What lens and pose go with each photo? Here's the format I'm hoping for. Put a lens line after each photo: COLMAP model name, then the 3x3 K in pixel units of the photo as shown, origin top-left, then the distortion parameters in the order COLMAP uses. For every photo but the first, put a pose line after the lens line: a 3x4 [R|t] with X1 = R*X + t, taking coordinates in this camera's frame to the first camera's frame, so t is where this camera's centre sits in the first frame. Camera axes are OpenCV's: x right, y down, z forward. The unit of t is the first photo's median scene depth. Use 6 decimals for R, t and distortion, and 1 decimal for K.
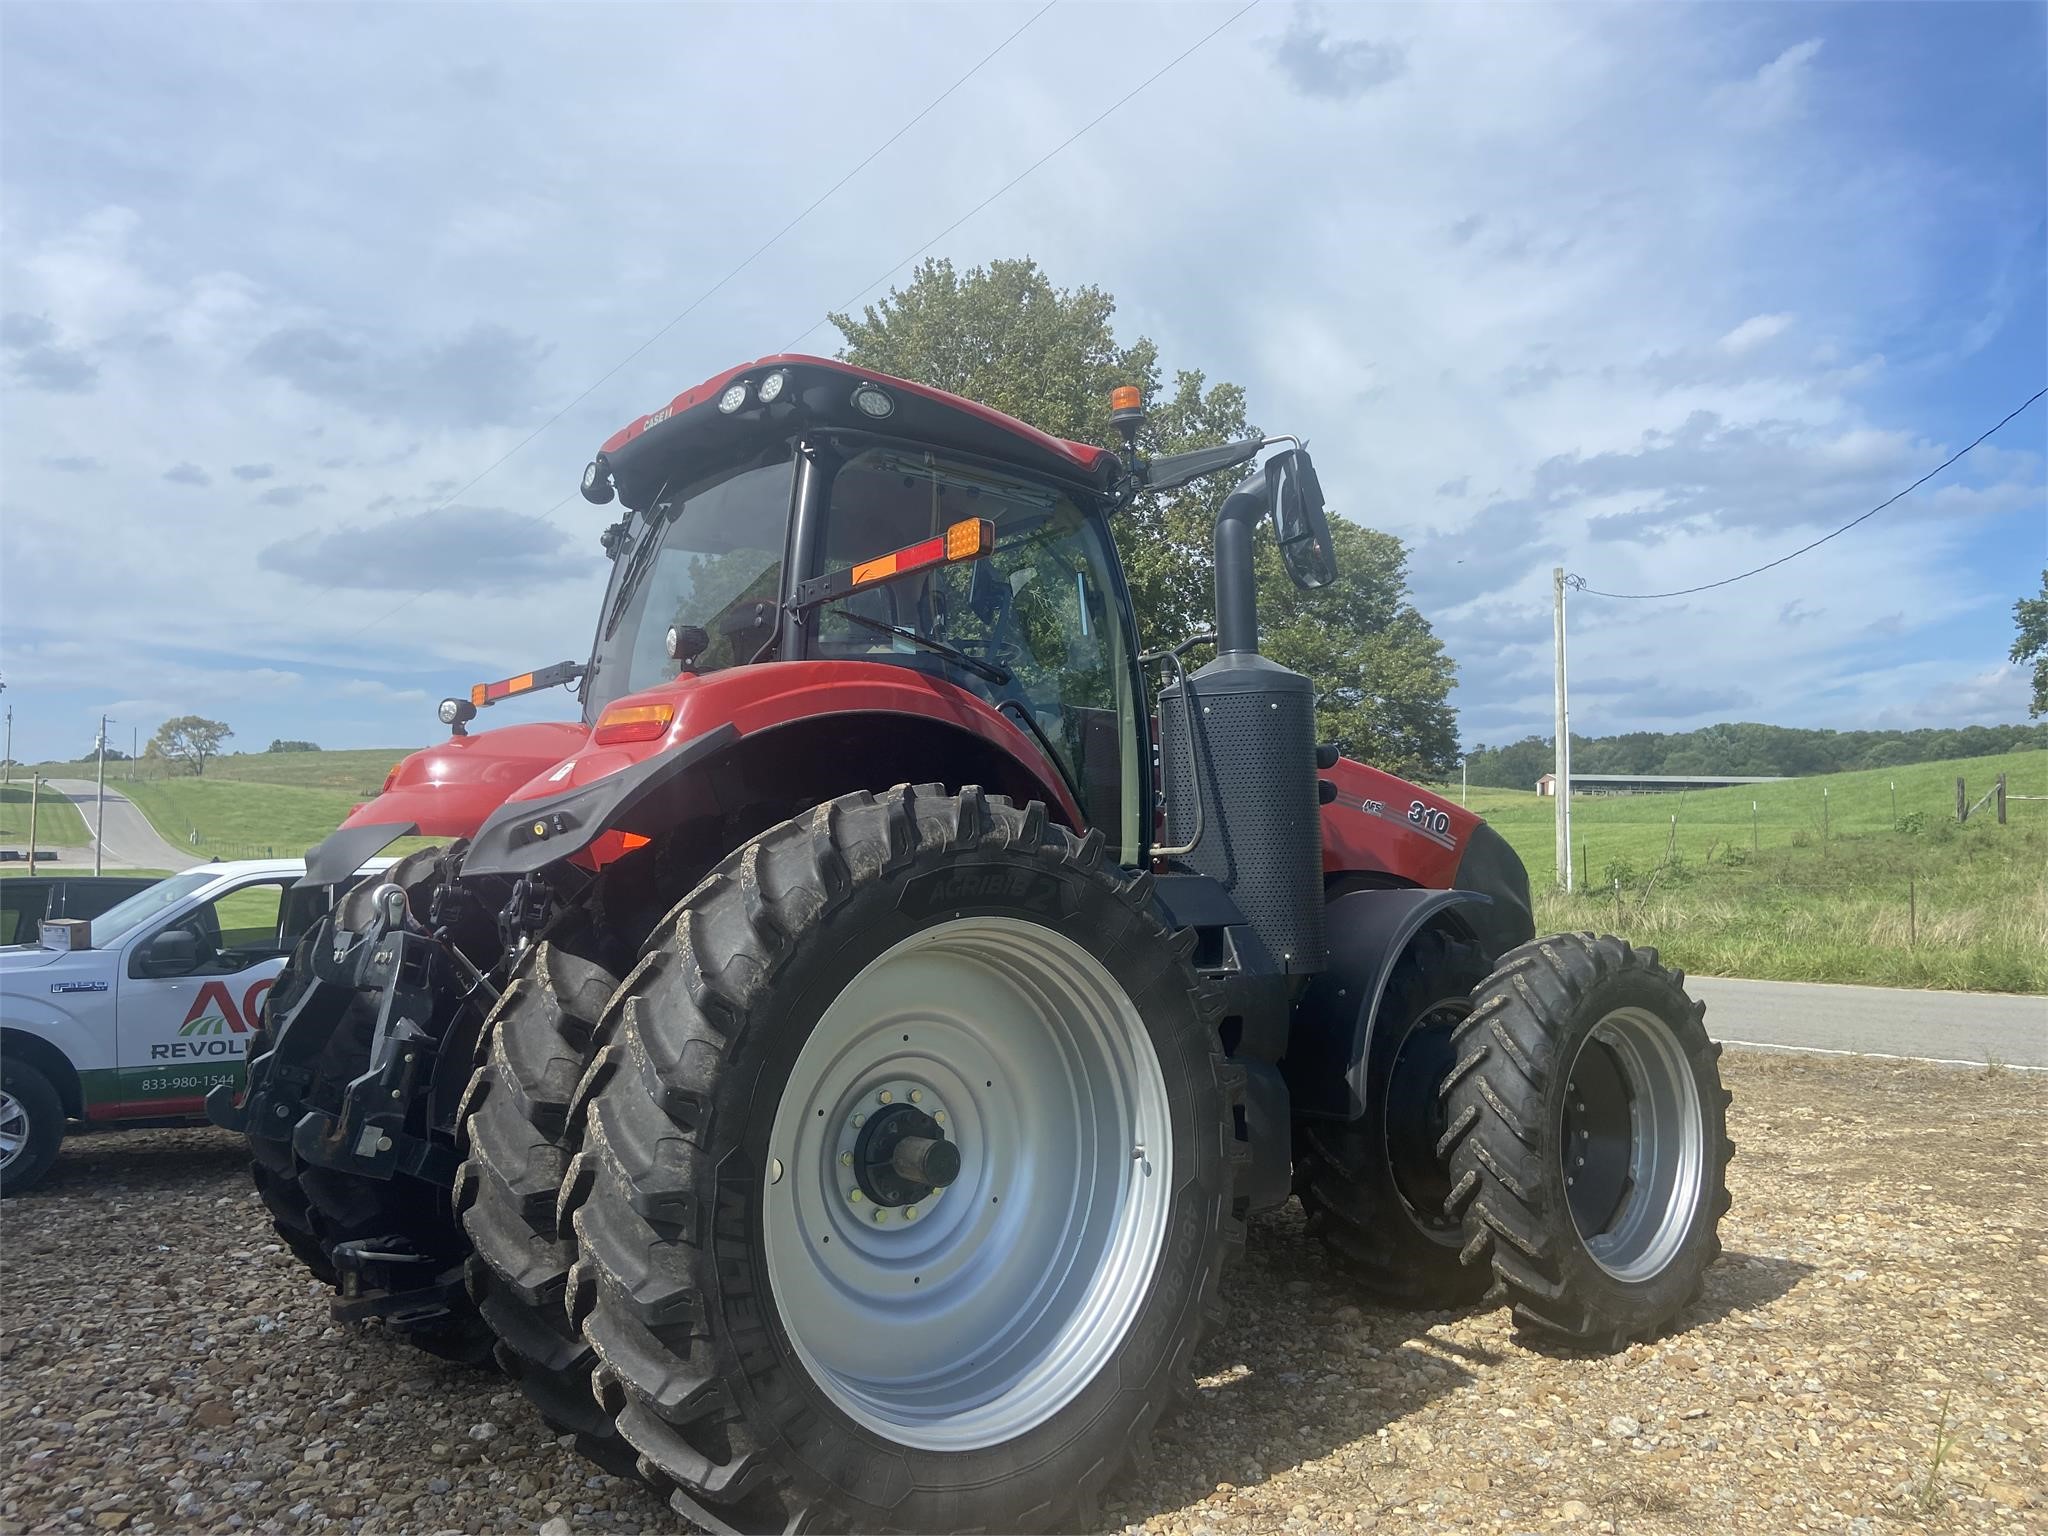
lens RADIAL K [[1497.2, 0, 986.8], [0, 1497.2, 767.6], [0, 0, 1]] dist [0.116982, -0.155541]
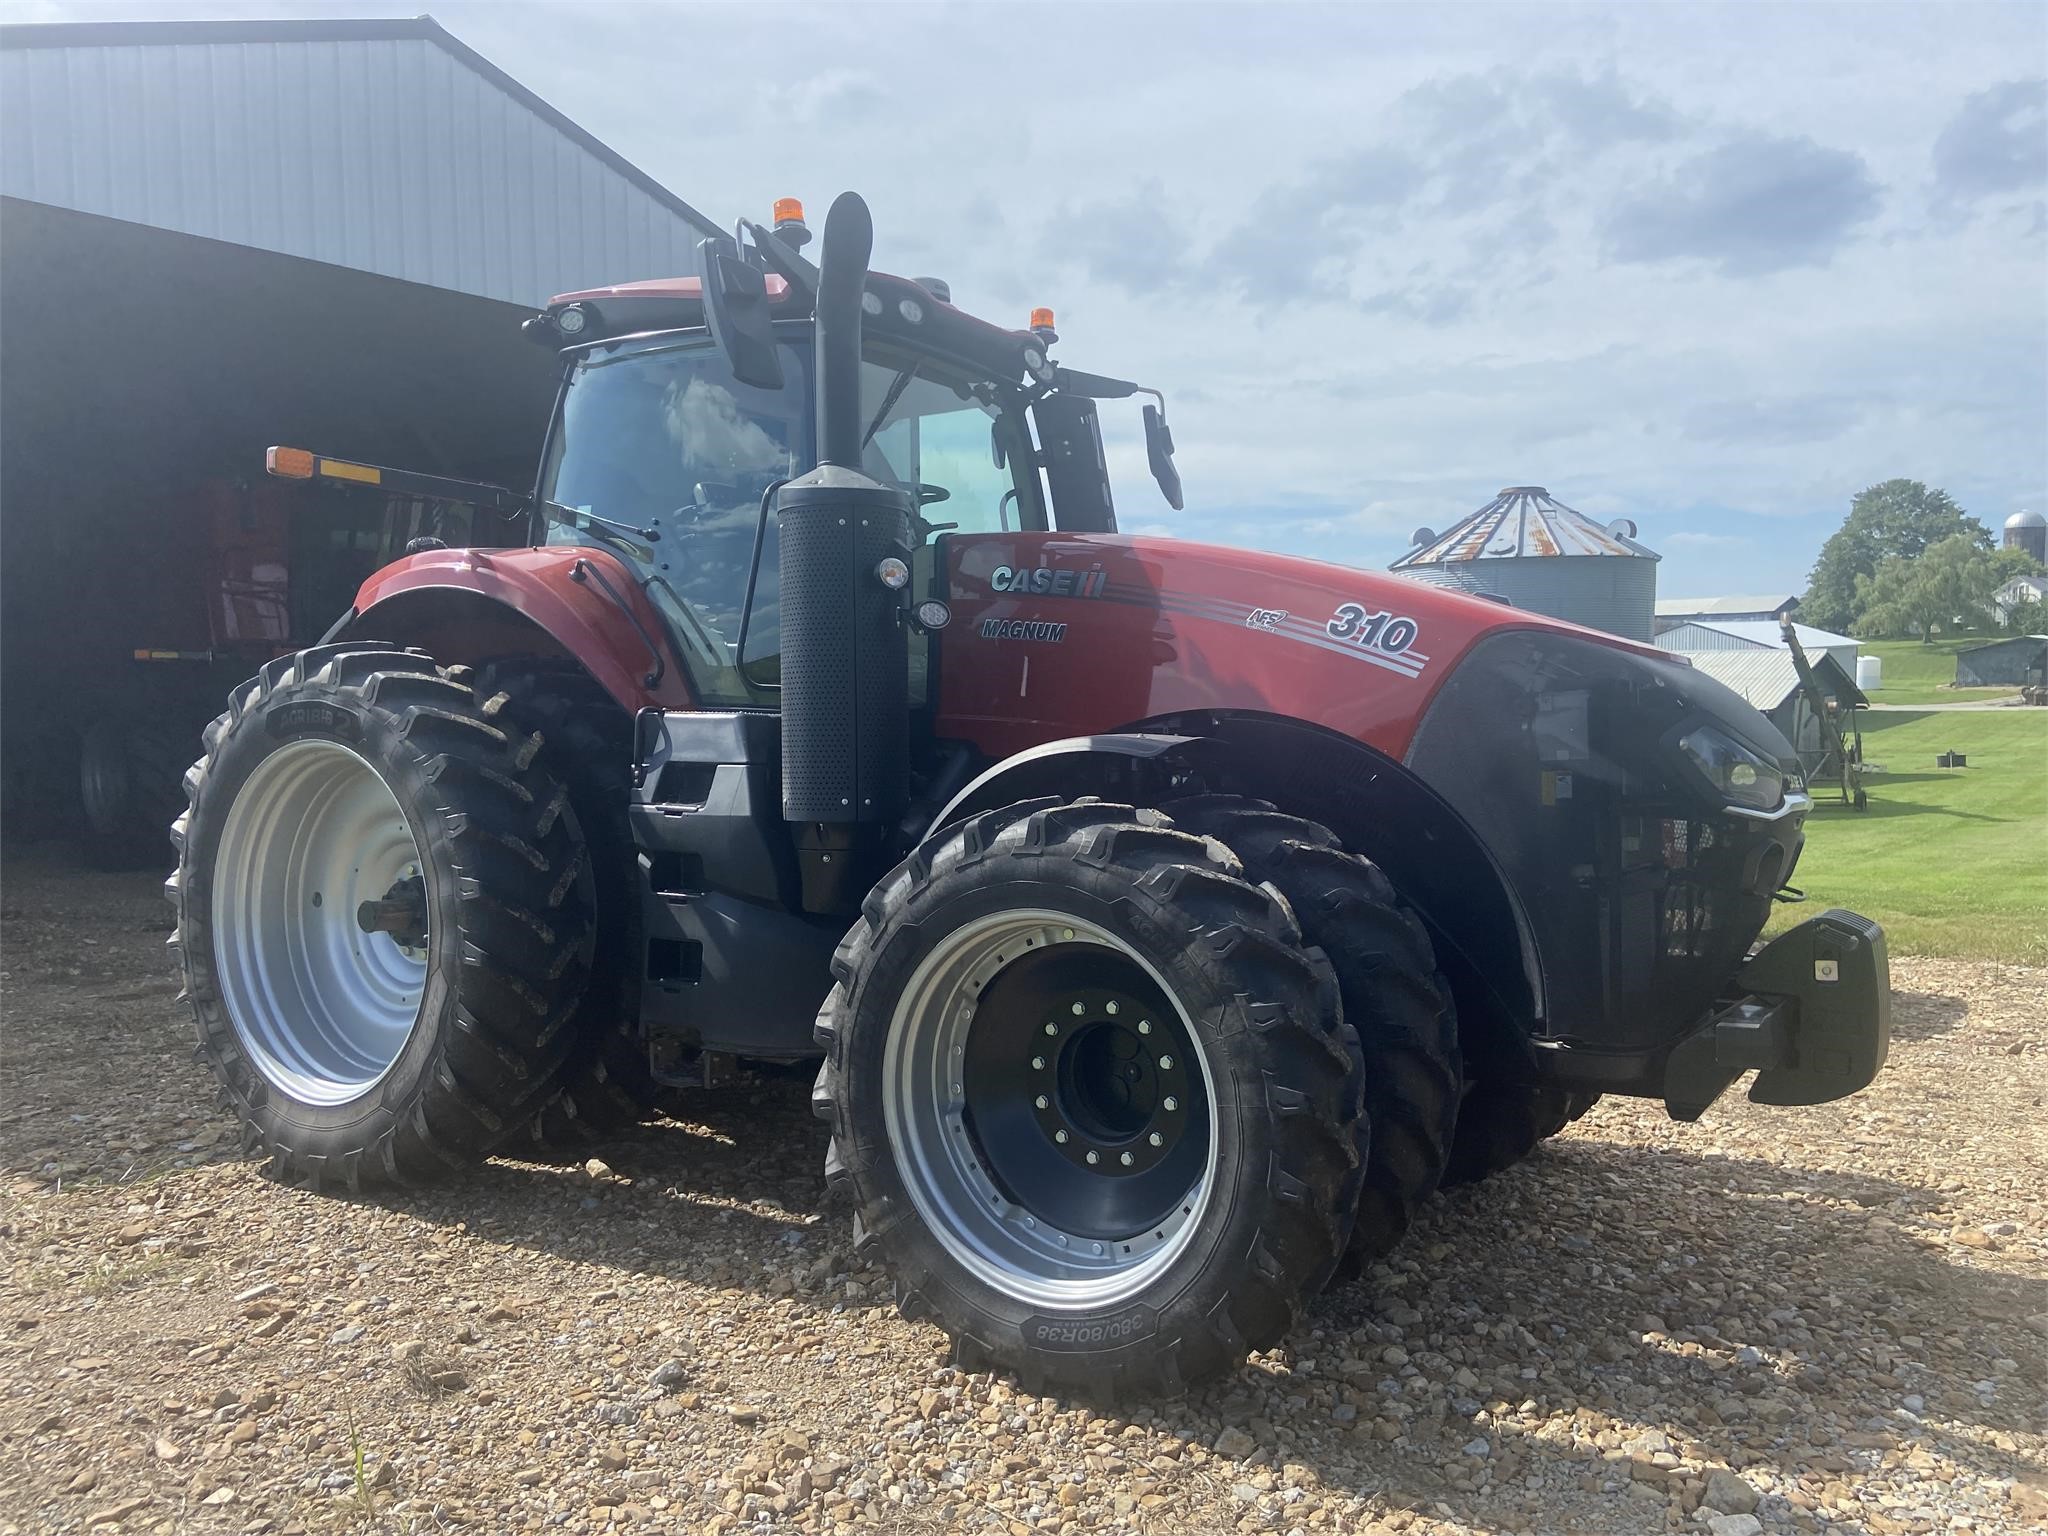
lens RADIAL K [[1530.3, 0, 1080.9], [0, 1530.3, 761.1], [0, 0, 1]] dist [0.028728, -0.000709]
pose [[0.341608, 0.028605, -0.939407, 1.417449], [0.061213, 0.996737, 0.052610, 0.078185], [0.937847, -0.075476, 0.338743, 1.065511]]
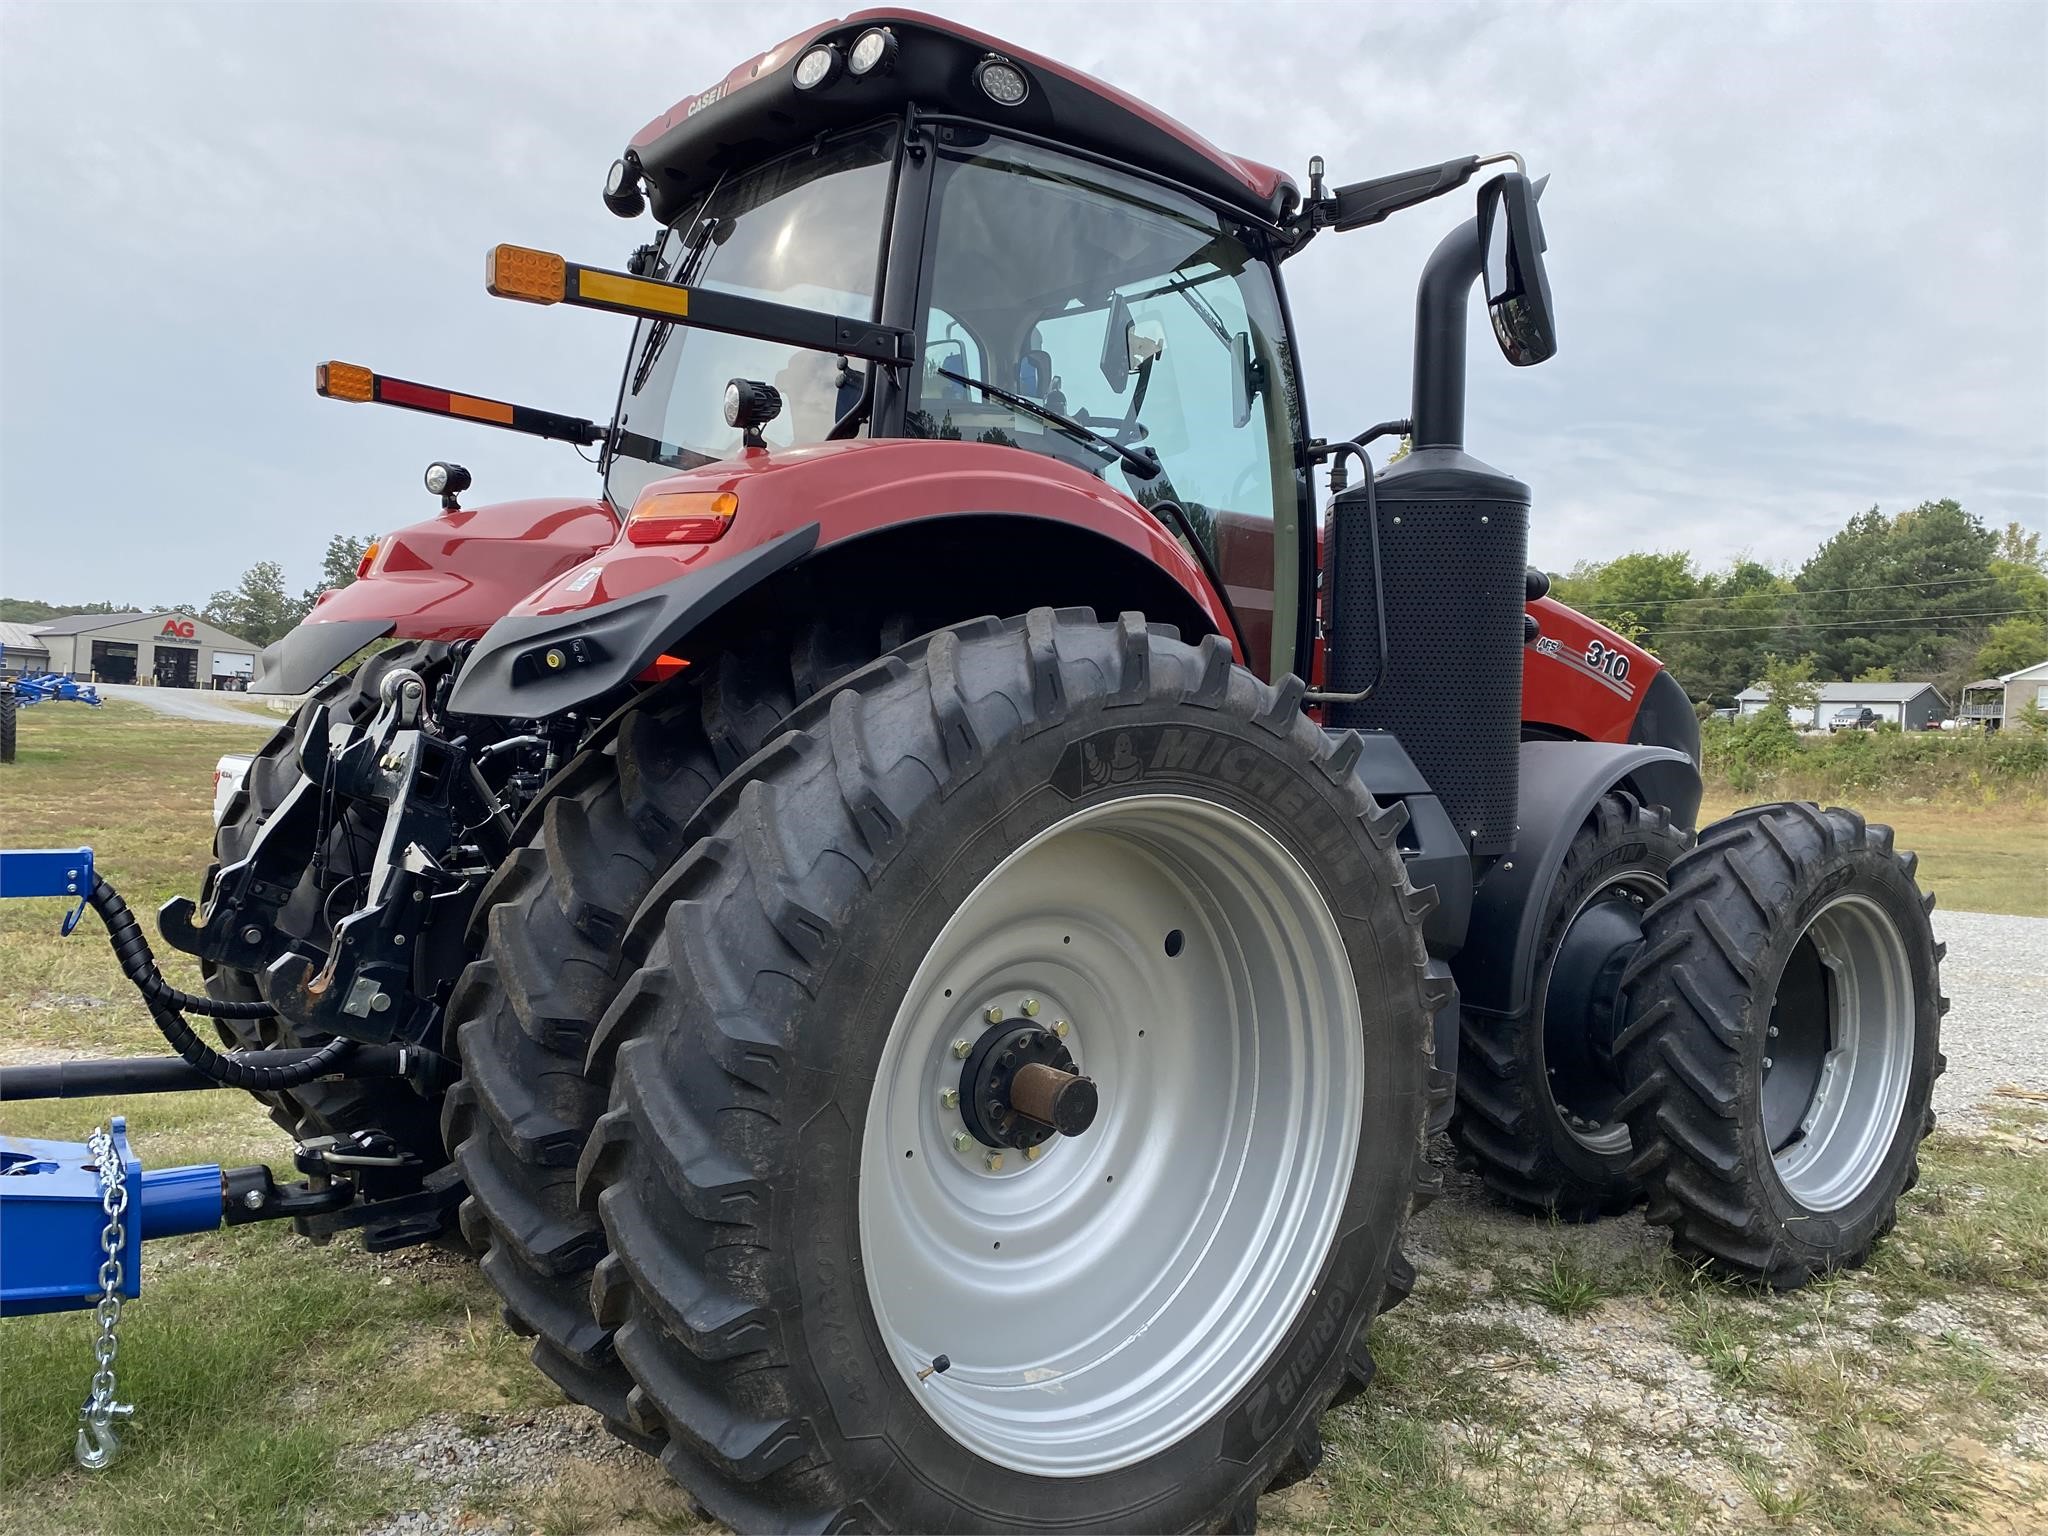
lens RADIAL K [[1578.4, 0, 1029.3], [0, 1578.4, 780.4], [0, 0, 1]] dist [0.006902, 0.002582]
pose [[0.999008, 0.042877, 0.012005, -0.062452], [-0.044149, 0.988898, 0.141885, -0.014983], [-0.005788, -0.142274, 0.989810, 0.202346]]
